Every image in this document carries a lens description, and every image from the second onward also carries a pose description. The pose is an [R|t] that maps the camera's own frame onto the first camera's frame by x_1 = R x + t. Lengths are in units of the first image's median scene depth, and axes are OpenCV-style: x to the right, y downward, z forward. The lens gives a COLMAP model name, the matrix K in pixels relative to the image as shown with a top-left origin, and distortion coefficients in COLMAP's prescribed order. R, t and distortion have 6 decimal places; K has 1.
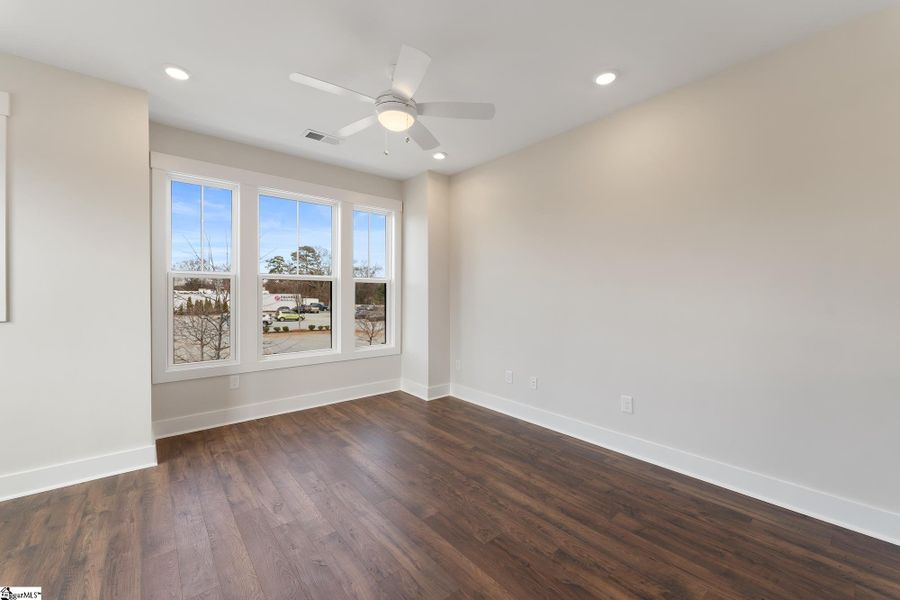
lens RADIAL K [[359.5, 0, 450.0], [0, 359.5, 300.0], [0, 0, 1]] dist [0.000050, 0.000009]
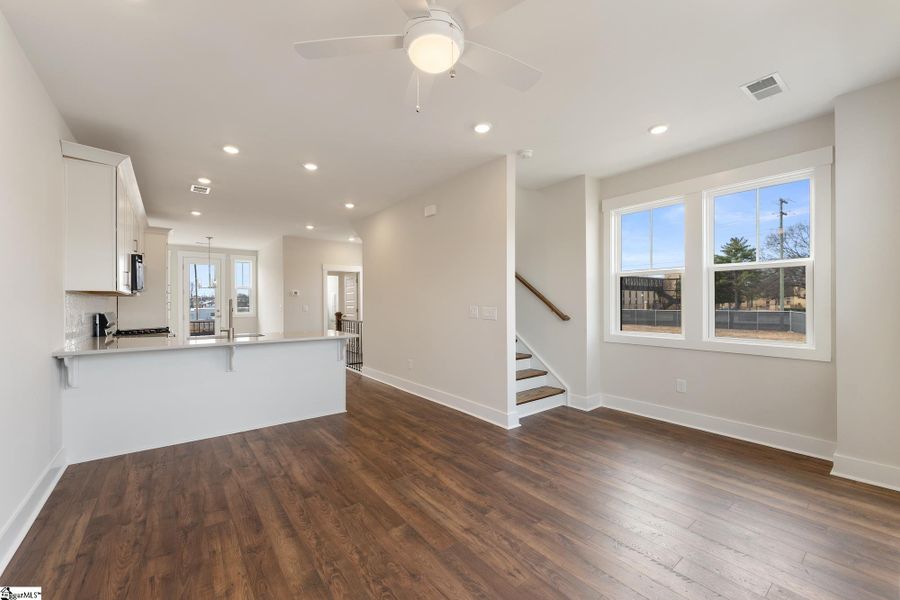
lens RADIAL K [[359.5, 0, 450.0], [0, 359.5, 300.0], [0, 0, 1]] dist [0.000050, 0.000009]
pose [[-0.999267, 0.004603, 0.037998, -0.242537], [0.004680, 0.999987, 0.001958, -0.026968], [-0.037989, 0.002134, -0.999276, 2.010123]]
